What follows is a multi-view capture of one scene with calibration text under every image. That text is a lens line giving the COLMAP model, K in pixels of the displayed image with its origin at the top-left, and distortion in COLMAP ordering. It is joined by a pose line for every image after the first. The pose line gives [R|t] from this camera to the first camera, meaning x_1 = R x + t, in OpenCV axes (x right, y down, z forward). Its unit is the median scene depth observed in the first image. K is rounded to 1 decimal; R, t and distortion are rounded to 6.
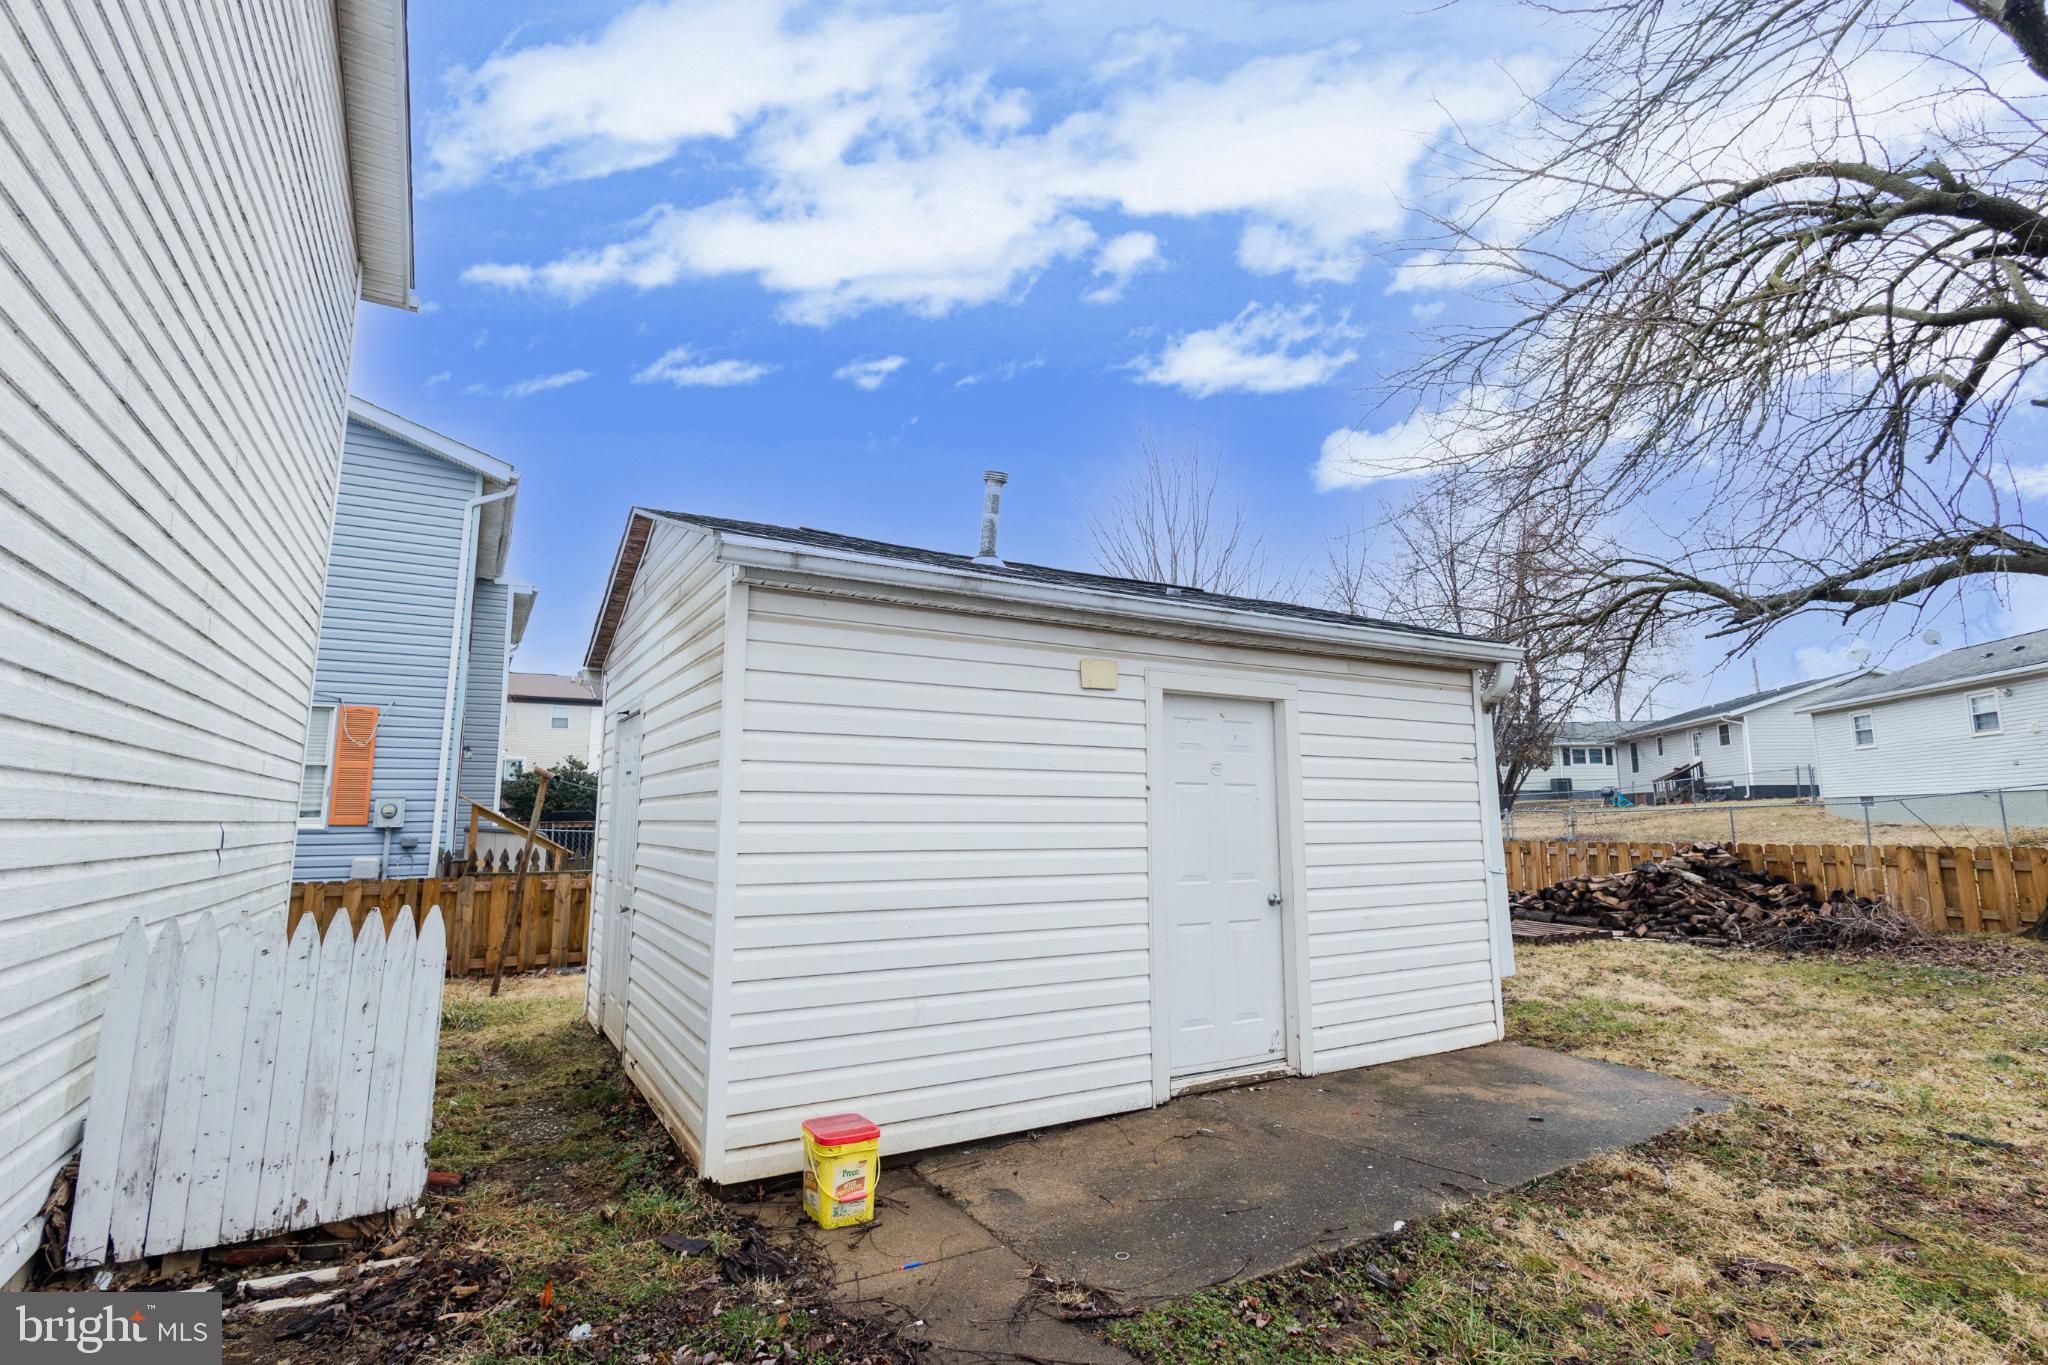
lens RADIAL K [[959.6, 0, 1024.0], [0, 959.6, 682.5], [0, 0, 1]] dist [0.018101, -0.009117]
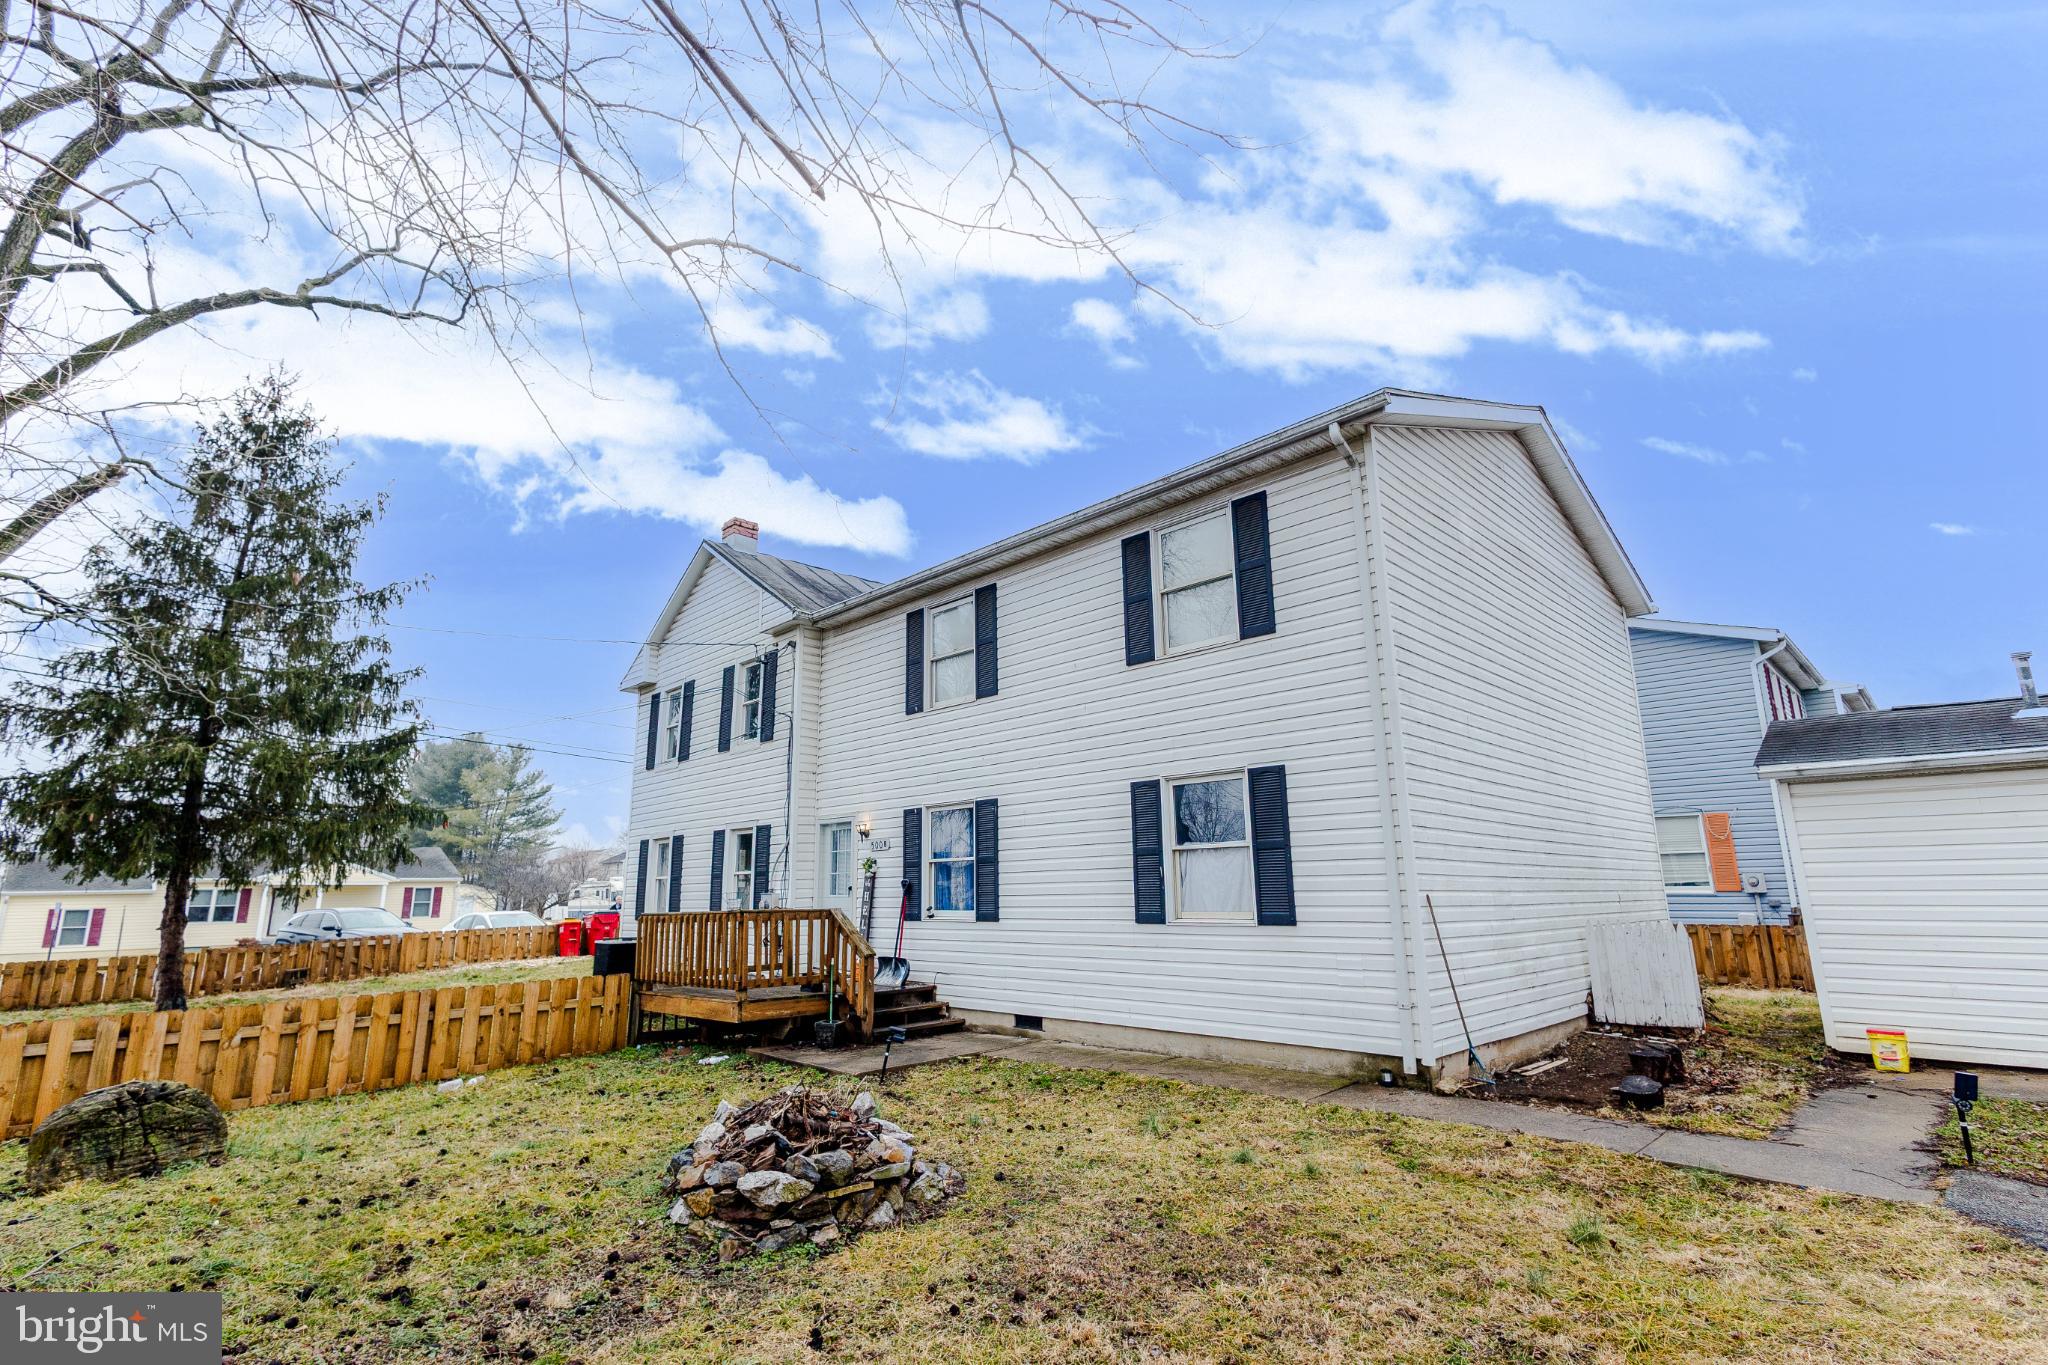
lens RADIAL K [[959.6, 0, 1024.0], [0, 959.6, 682.5], [0, 0, 1]] dist [0.018101, -0.009117]
pose [[0.266266, -0.210219, -0.940697, 1.715807], [0.147978, 0.973274, -0.175614, -0.236198], [0.952473, -0.092443, 0.290258, -1.605046]]
